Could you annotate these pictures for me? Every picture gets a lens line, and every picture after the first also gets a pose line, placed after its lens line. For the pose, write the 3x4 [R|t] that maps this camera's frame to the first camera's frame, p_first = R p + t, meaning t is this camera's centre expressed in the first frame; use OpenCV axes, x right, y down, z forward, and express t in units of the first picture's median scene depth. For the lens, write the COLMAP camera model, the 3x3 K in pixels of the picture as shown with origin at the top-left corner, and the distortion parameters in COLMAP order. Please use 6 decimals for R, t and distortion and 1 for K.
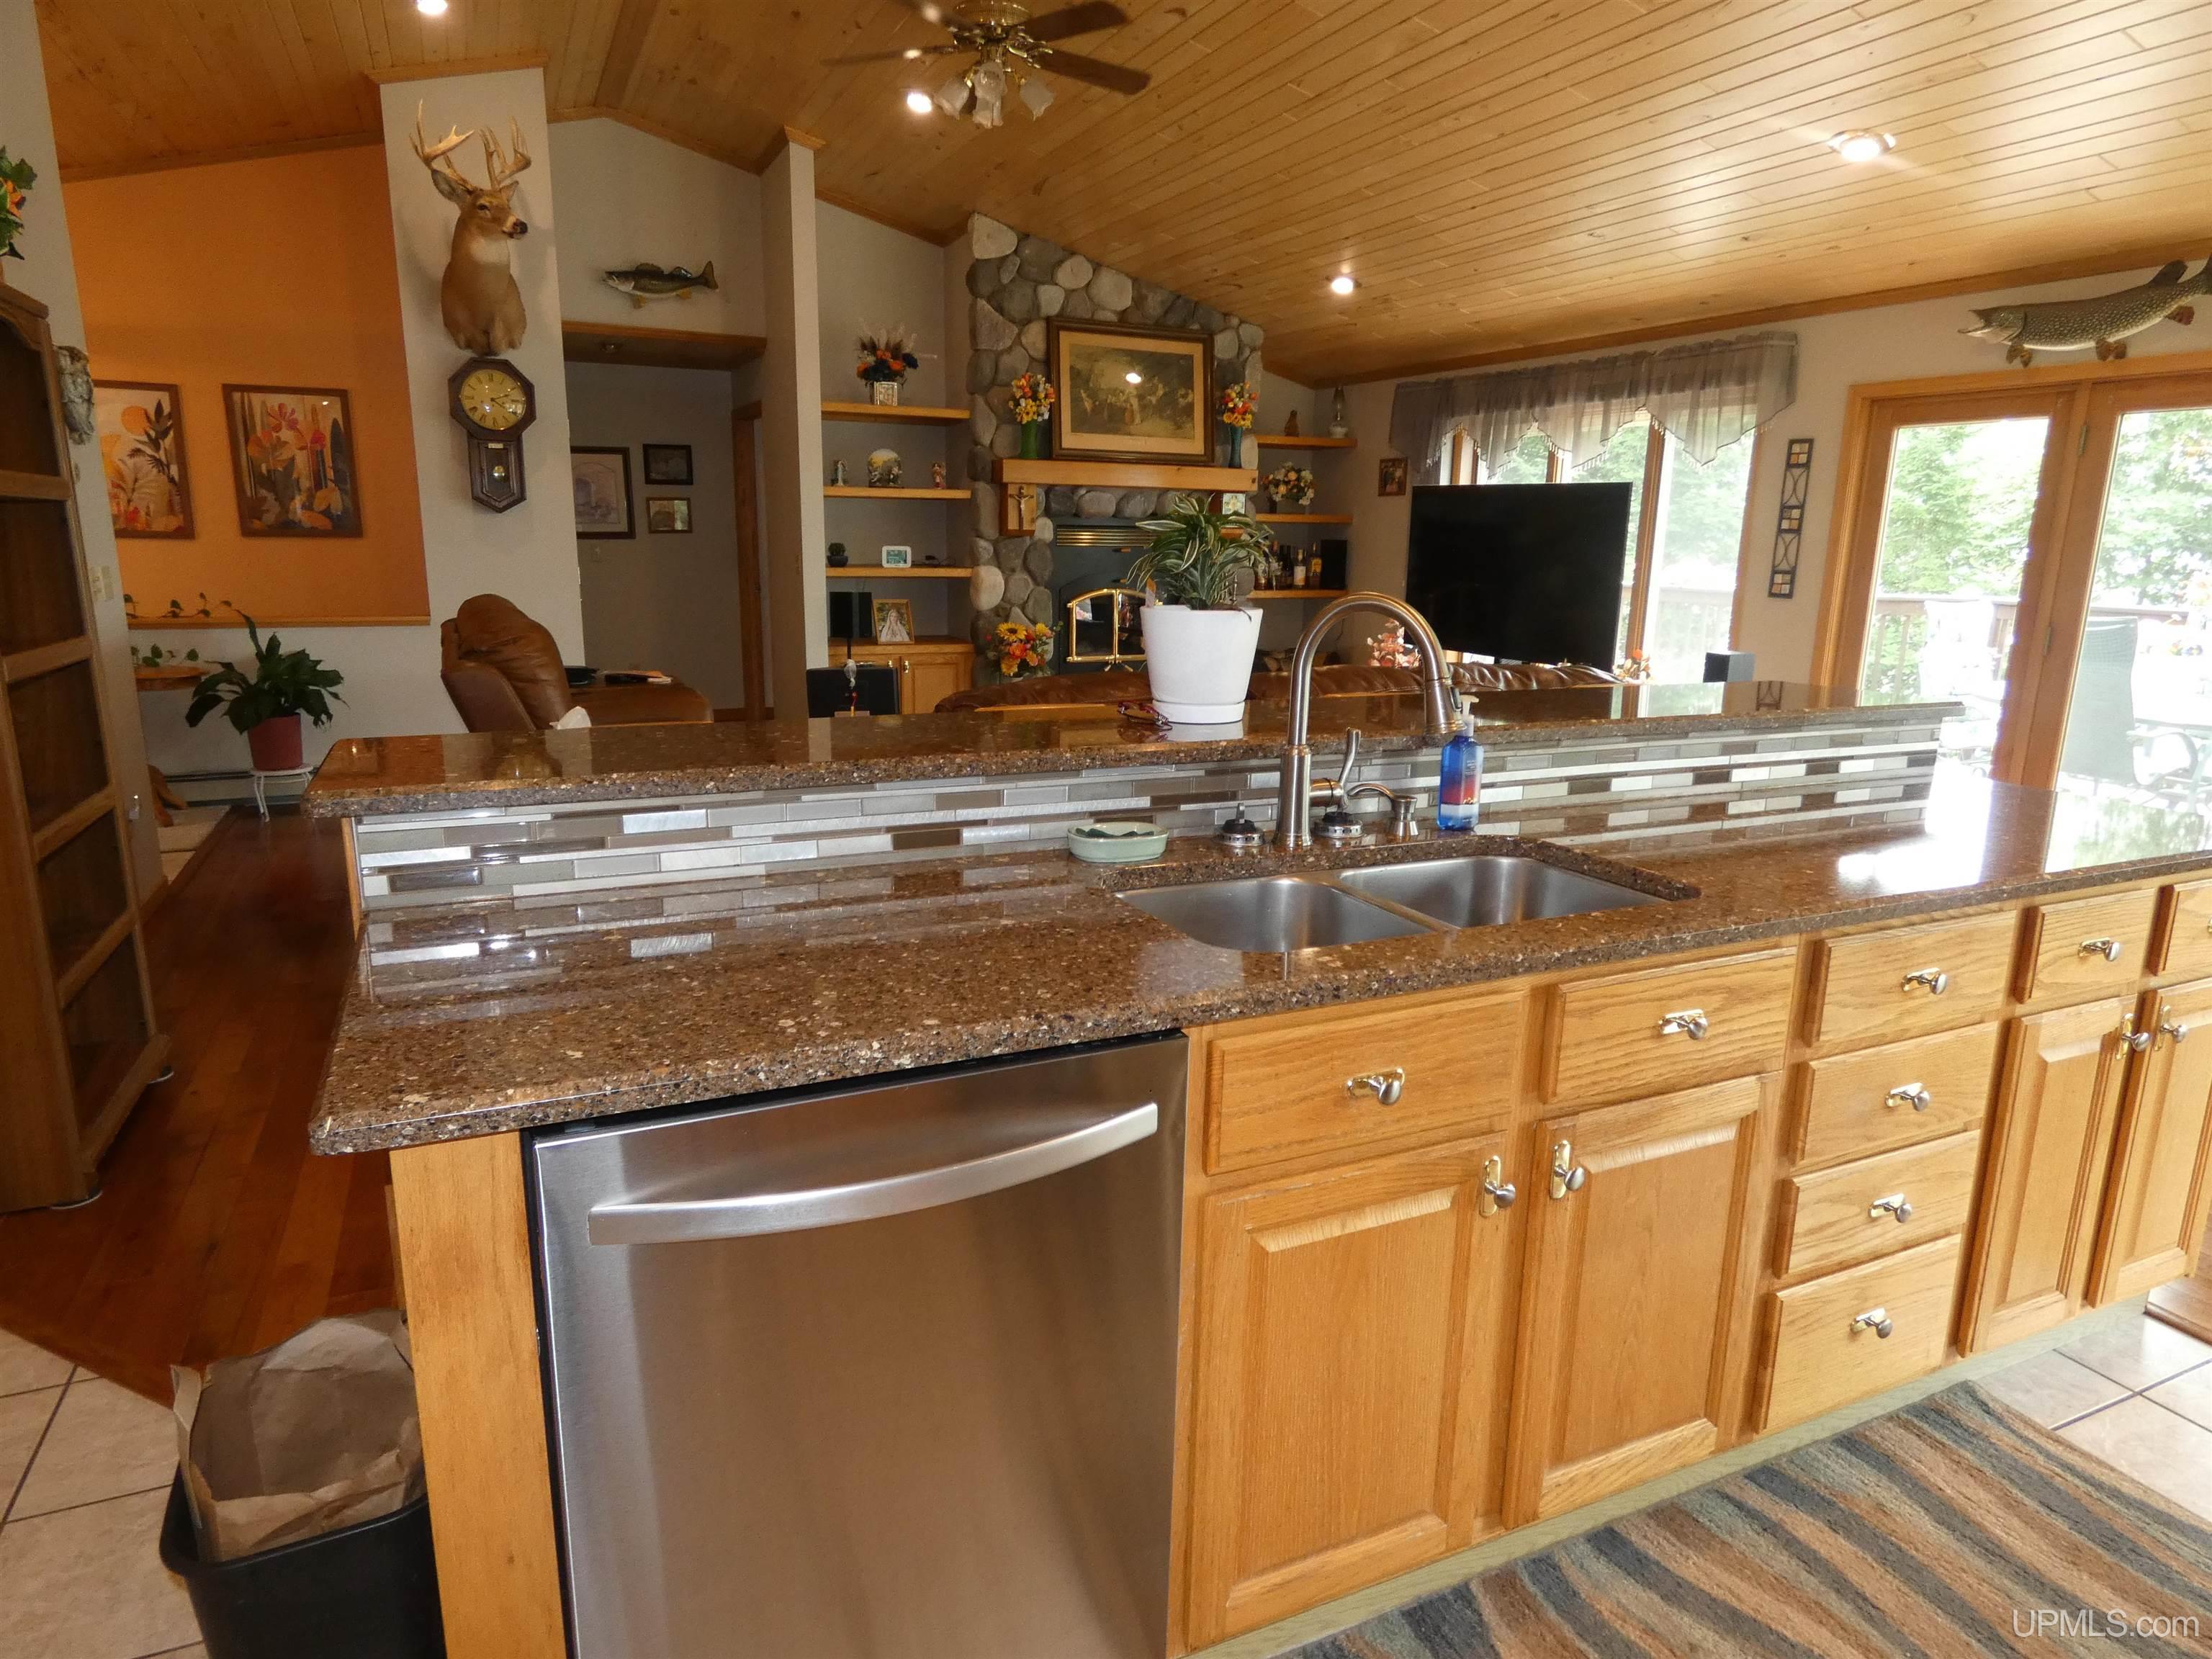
lens RADIAL K [[1336.6, 0, 1108.3], [0, 1336.6, 837.6], [0, 0, 1]] dist [0.003168, -0.000852]
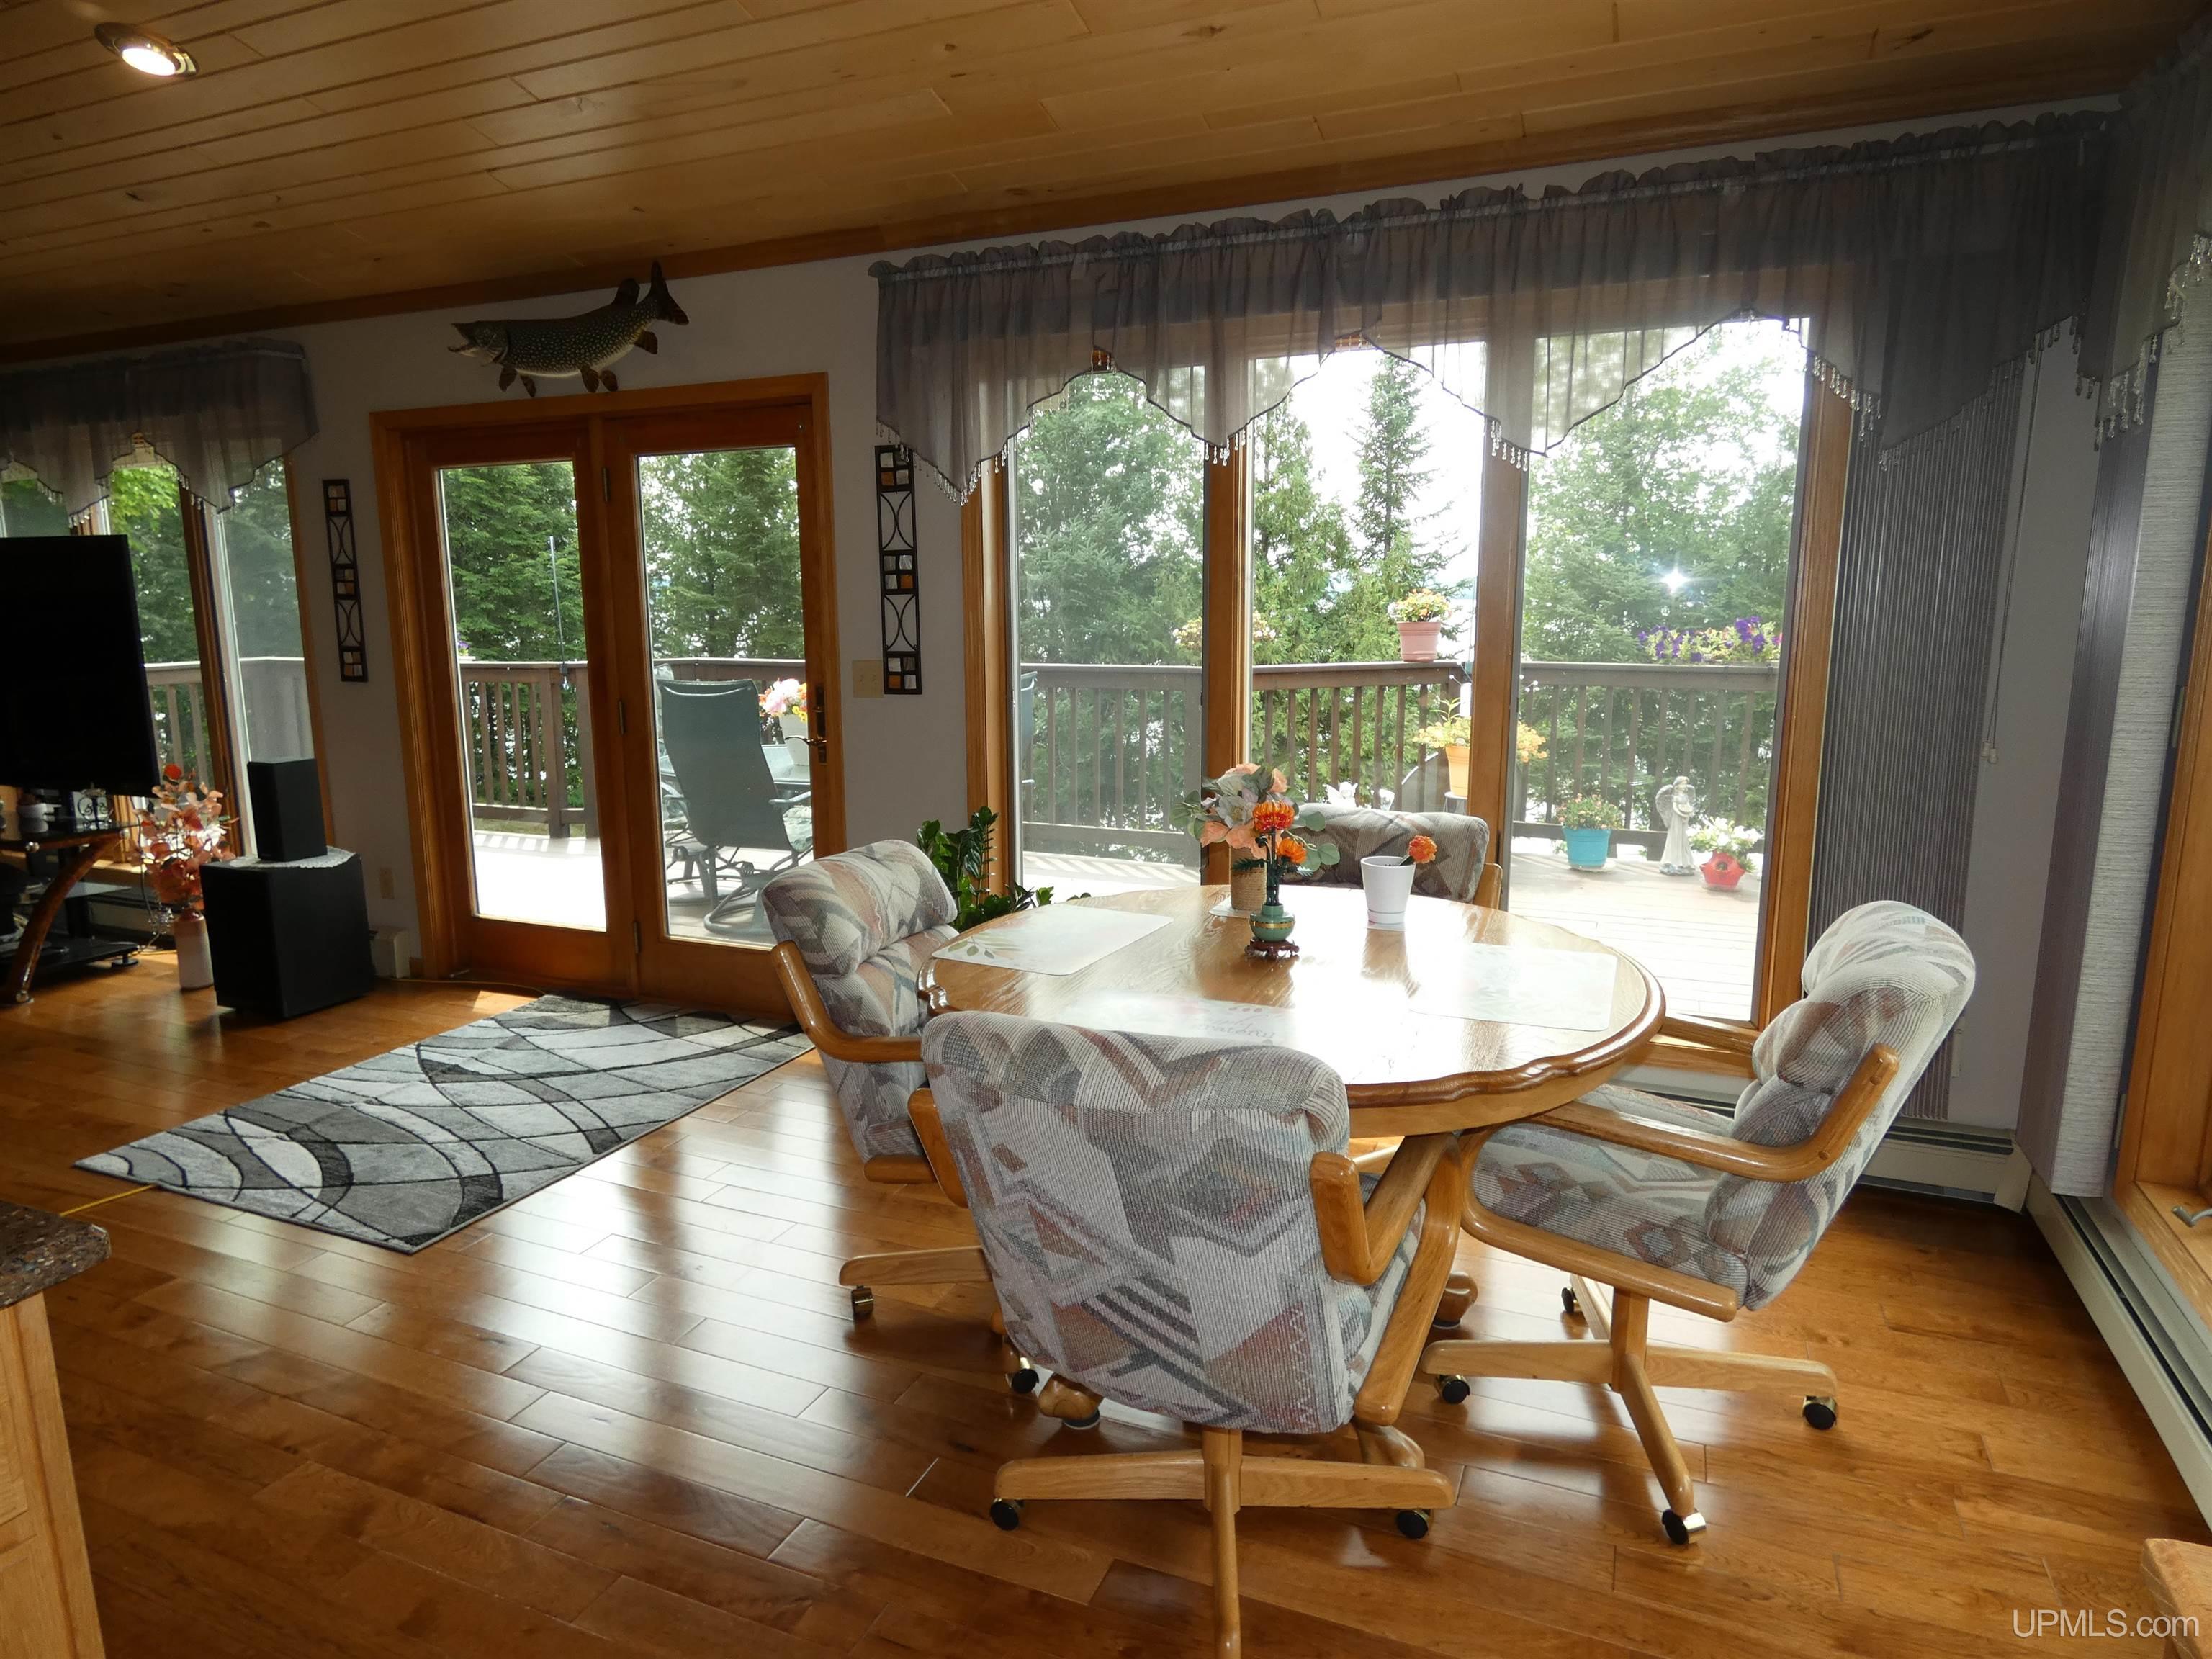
lens RADIAL K [[1336.6, 0, 1099.4], [0, 1336.6, 831.7], [0, 0, 1]] dist [0.003168, -0.000852]
pose [[0.745548, -0.139809, 0.651623, 0.259632], [0.171877, 0.985009, 0.014687, -0.025607], [-0.643907, 0.101050, 0.758401, 0.118017]]
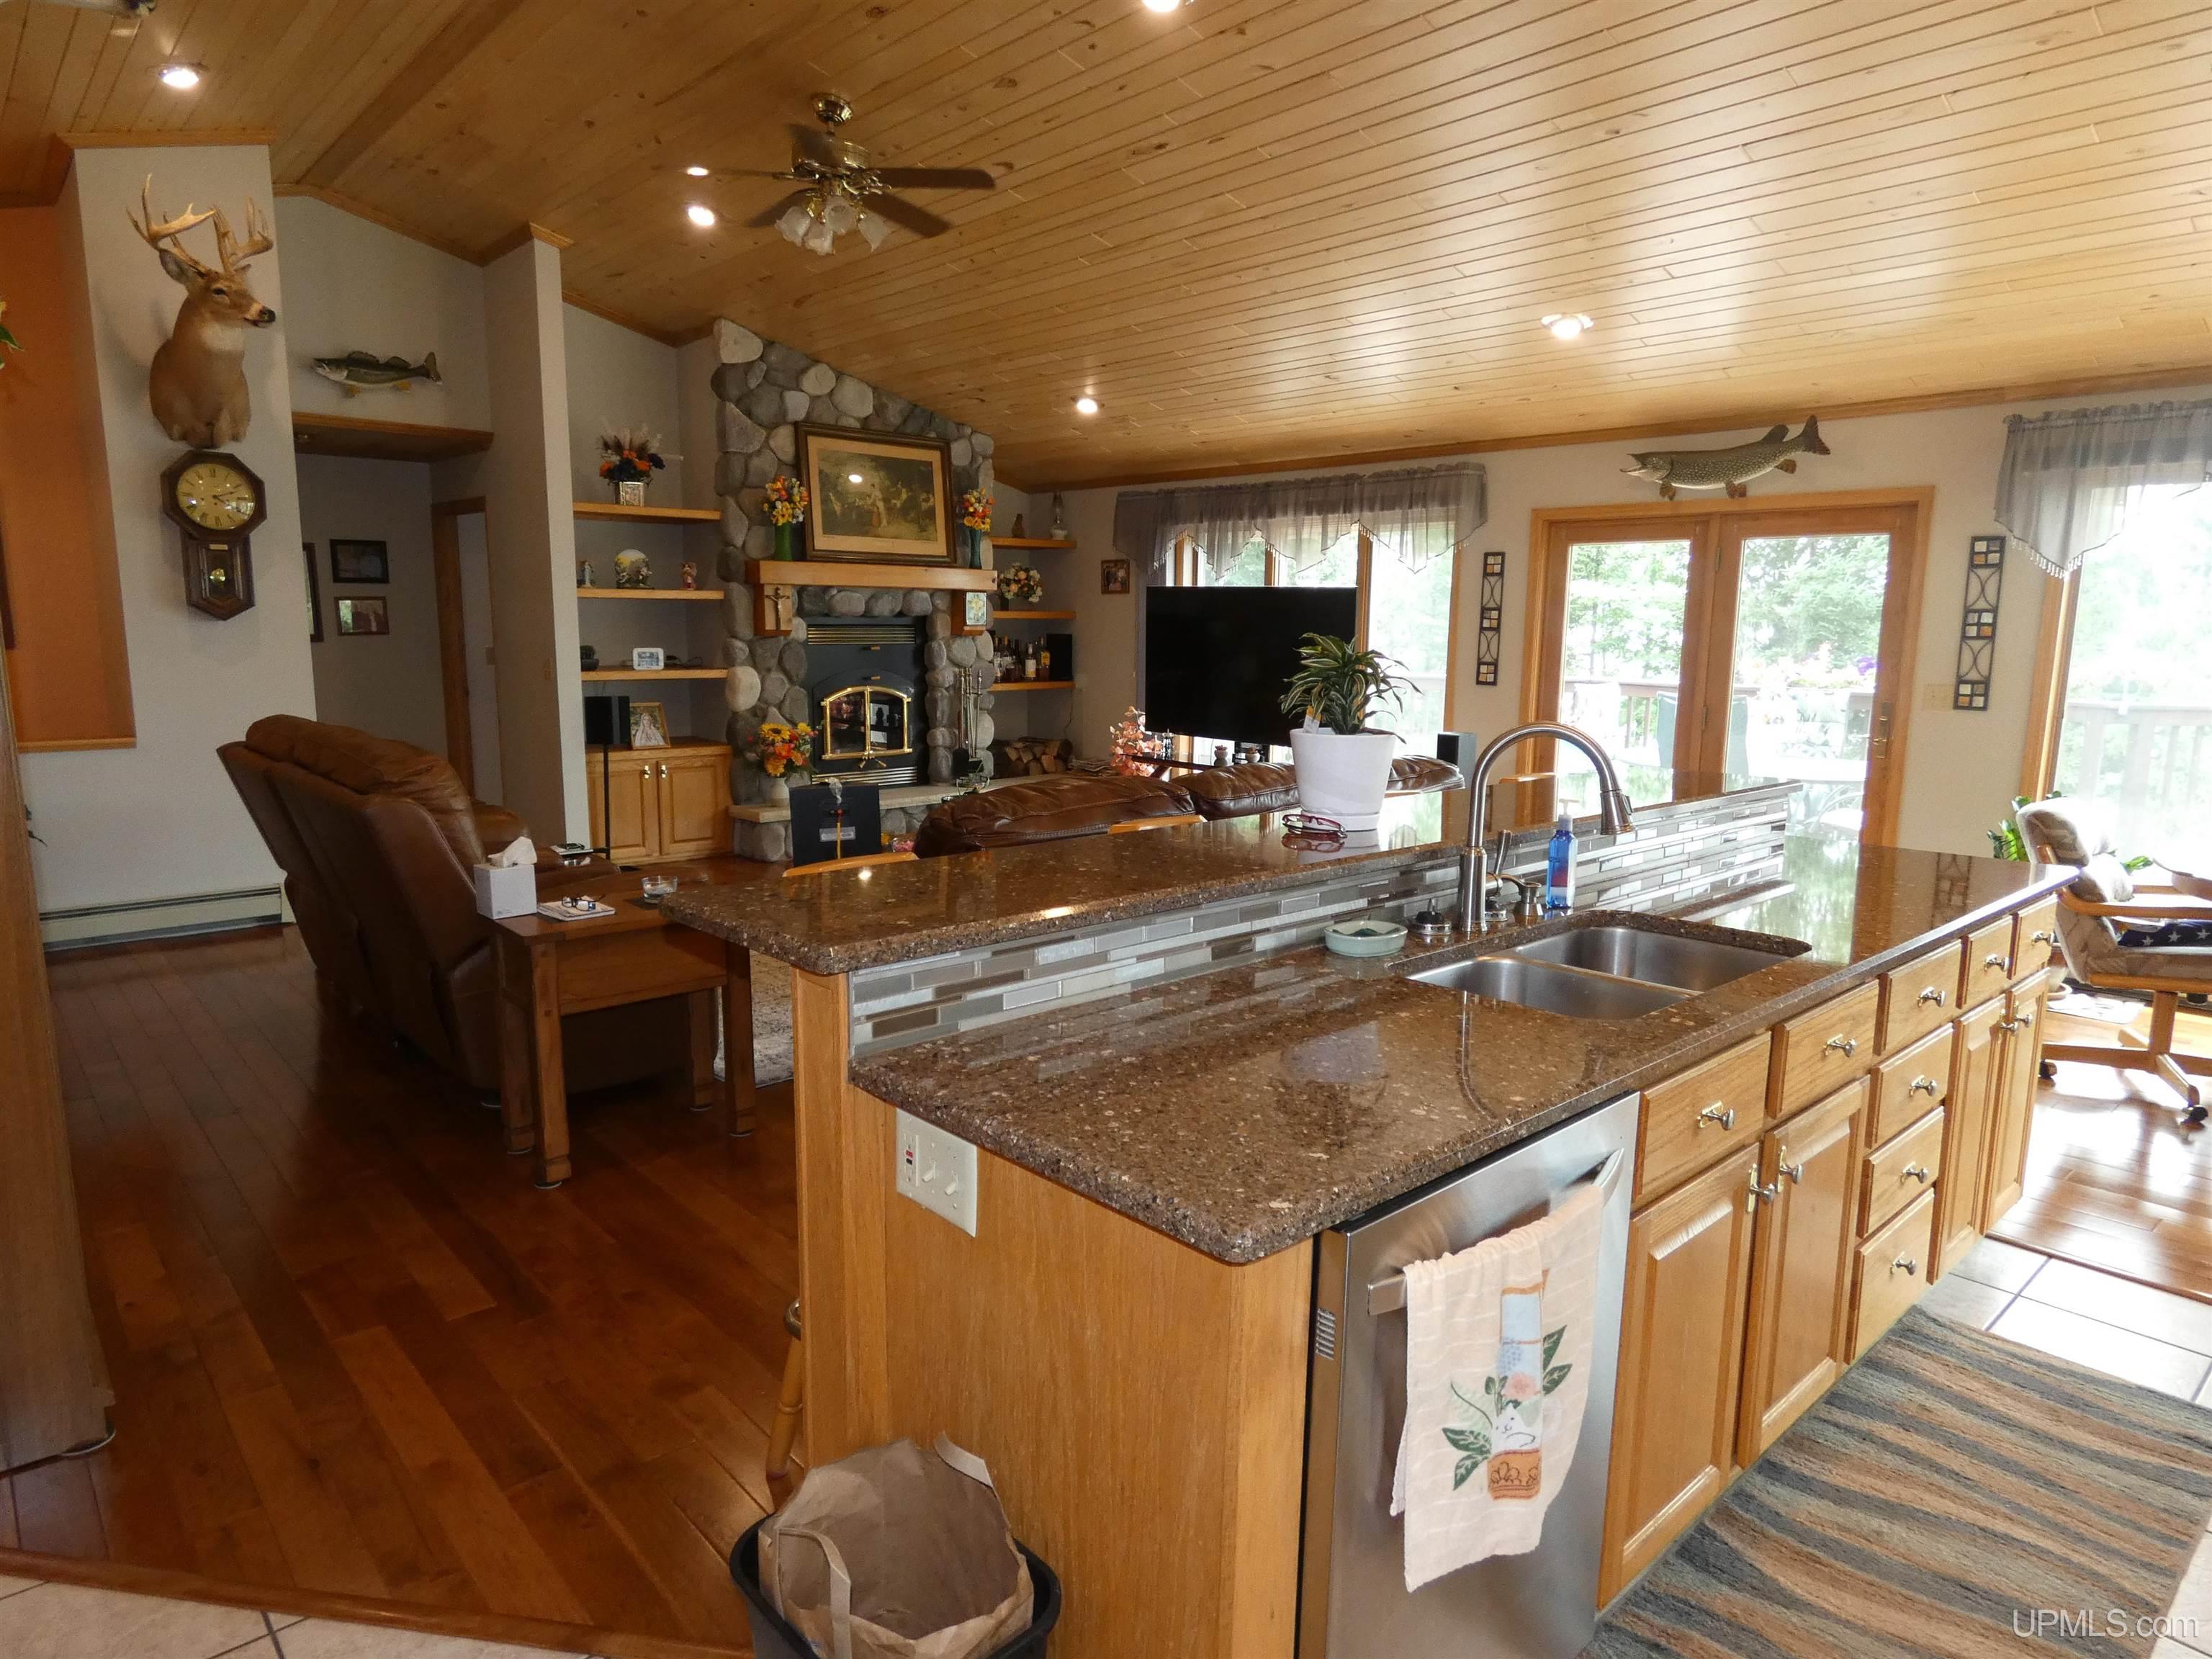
lens RADIAL K [[1336.6, 0, 1106.0], [0, 1336.6, 836.2], [0, 0, 1]] dist [0.003168, -0.000852]
pose [[0.956489, -0.053256, 0.286867, -0.135196], [0.070376, 0.996282, -0.049695, -0.010968], [-0.283154, 0.067722, 0.956681, -0.014128]]
